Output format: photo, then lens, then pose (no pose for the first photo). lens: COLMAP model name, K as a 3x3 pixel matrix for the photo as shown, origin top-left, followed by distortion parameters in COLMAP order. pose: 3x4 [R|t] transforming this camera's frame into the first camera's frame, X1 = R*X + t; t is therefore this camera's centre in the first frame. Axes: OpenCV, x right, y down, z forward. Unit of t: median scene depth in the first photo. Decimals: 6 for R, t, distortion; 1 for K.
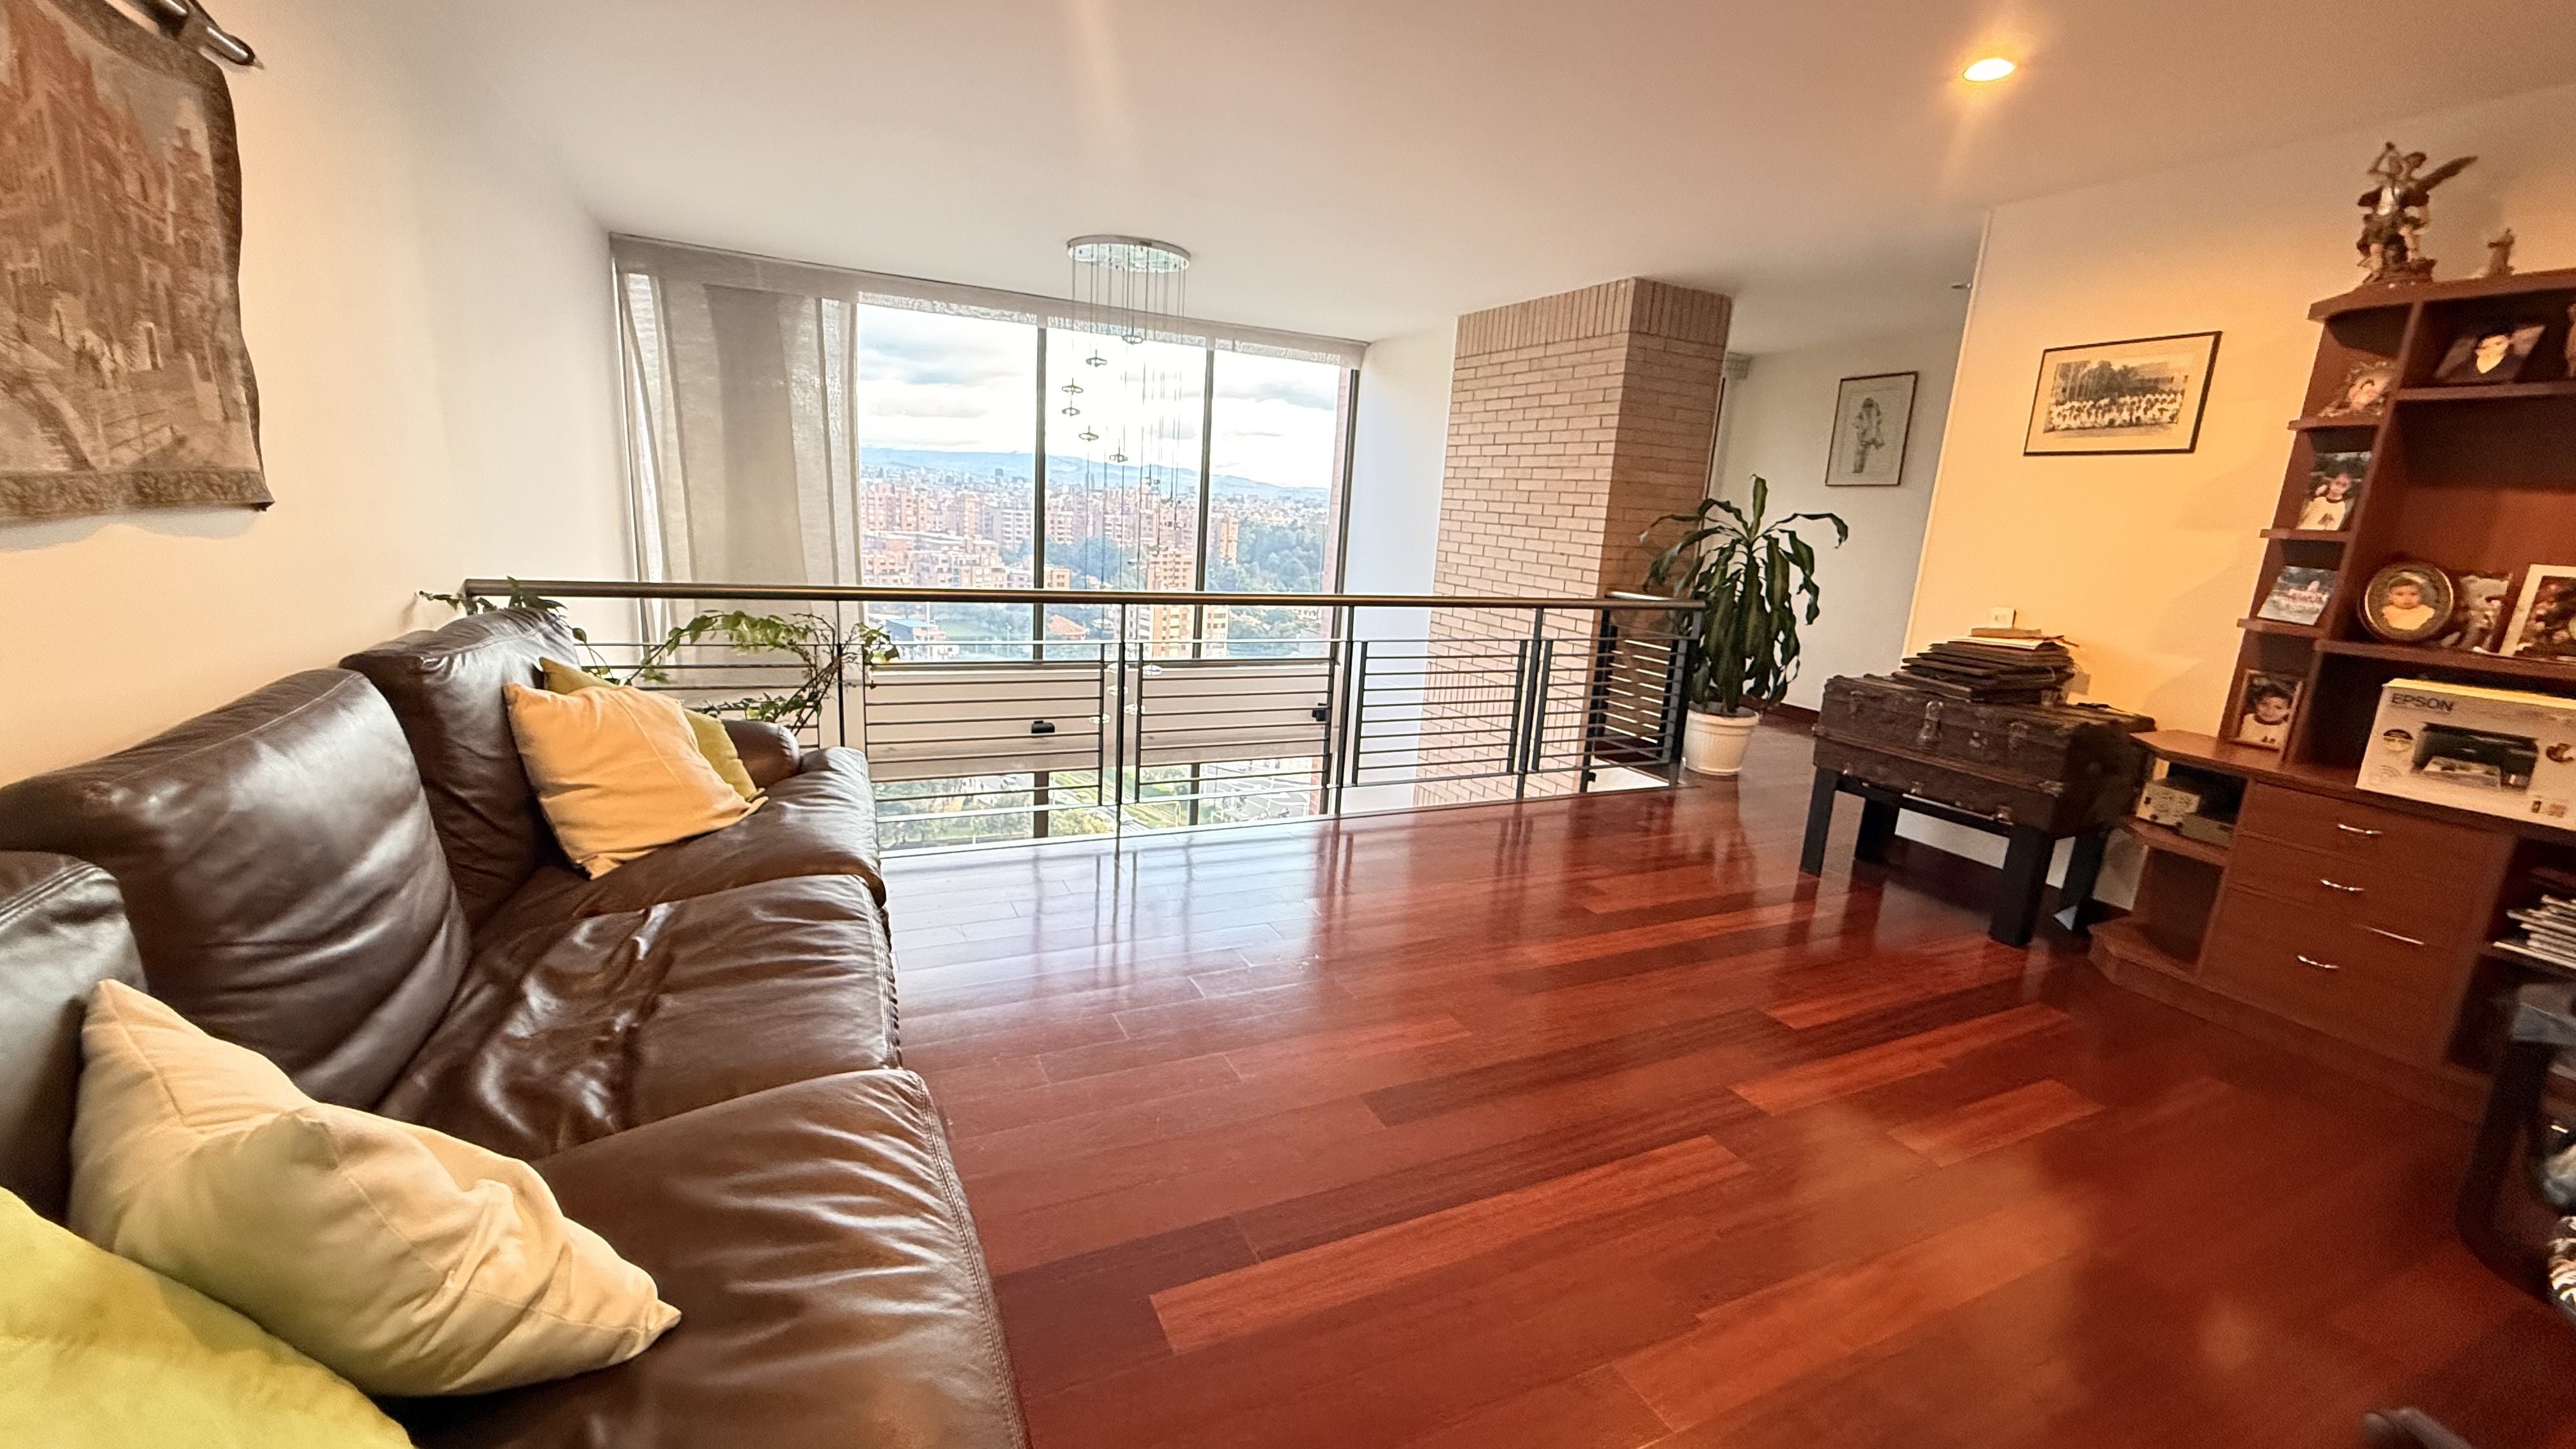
lens RADIAL K [[1028.8, 0, 1282.9], [0, 1028.8, 728.8], [0, 0, 1]] dist [0.000614, -0.000156]
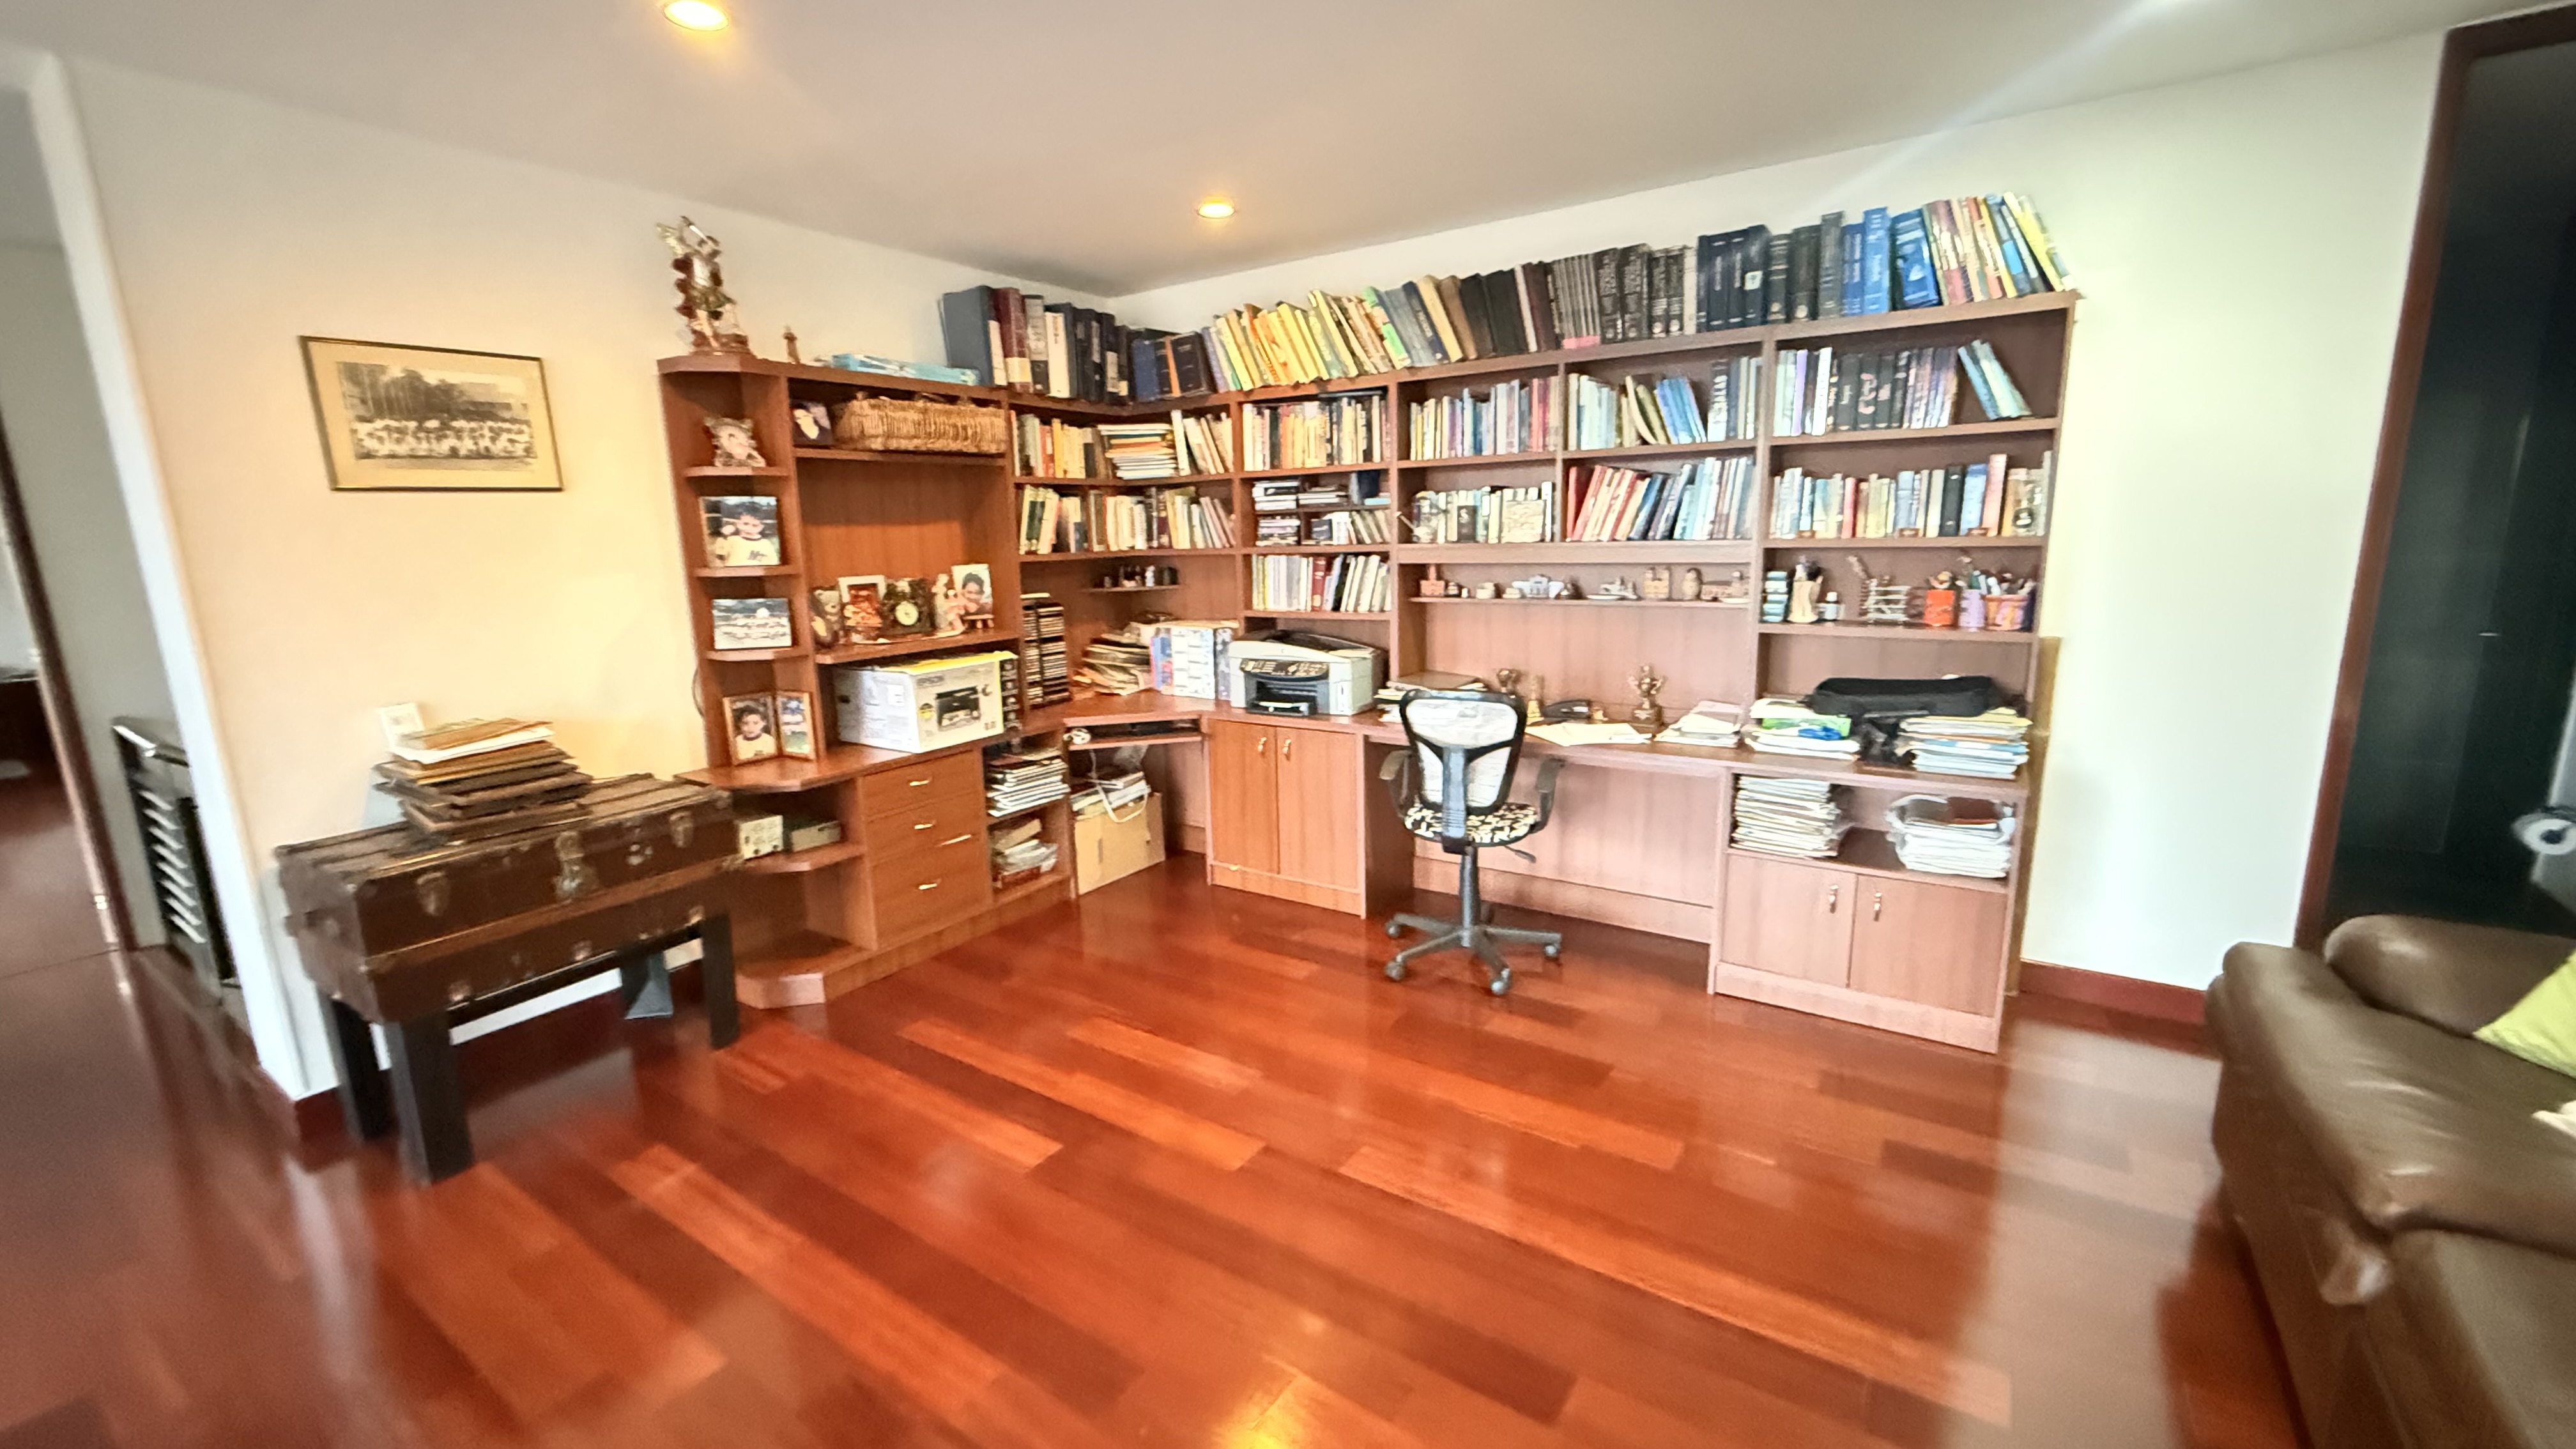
lens RADIAL K [[1028.8, 0, 1286.3], [0, 1028.8, 726.4], [0, 0, 1]] dist [0.000614, -0.000156]
pose [[-0.509815, -0.212005, 0.833752, -0.234685], [0.183721, 0.919970, 0.346268, -0.273316], [-0.840437, 0.329711, -0.430065, 0.917653]]
